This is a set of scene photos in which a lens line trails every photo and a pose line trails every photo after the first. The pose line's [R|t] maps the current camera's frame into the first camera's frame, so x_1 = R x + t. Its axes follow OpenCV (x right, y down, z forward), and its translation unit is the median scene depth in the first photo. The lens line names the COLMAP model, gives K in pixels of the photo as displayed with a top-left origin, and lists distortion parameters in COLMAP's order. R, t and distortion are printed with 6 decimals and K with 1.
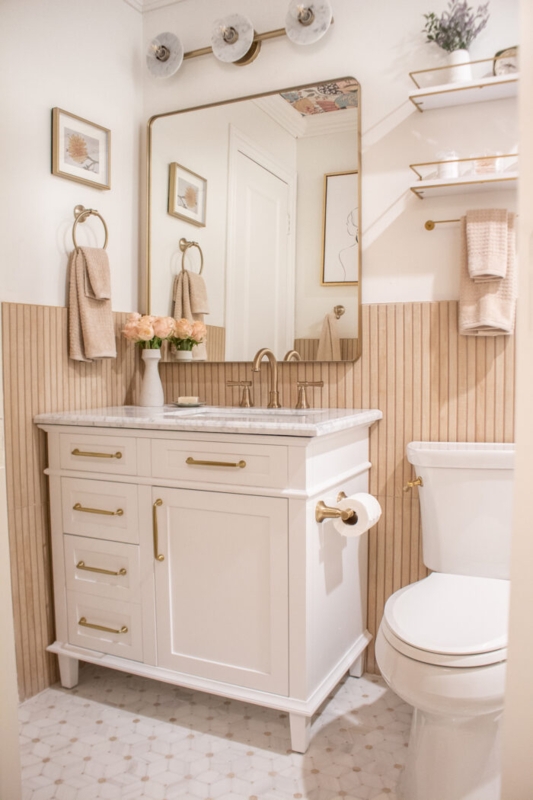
lens RADIAL K [[664.2, 0, 266.5], [0, 664.2, 400.0], [0, 0, 1]] dist [-0.106733, -0.000336]
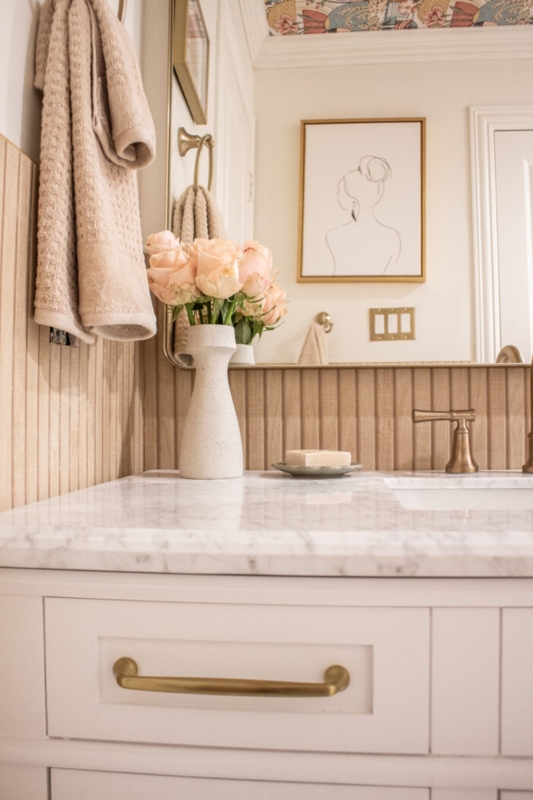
lens RADIAL K [[681.4, 0, 266.8], [0, 681.4, 386.8], [0, 0, 1]] dist [-0.112872, 0.002079]
pose [[0.942608, 0.017110, 0.333464, -0.280767], [0.017311, 0.994839, -0.099977, -0.002731], [-0.333453, 0.100012, 0.937447, 0.640319]]
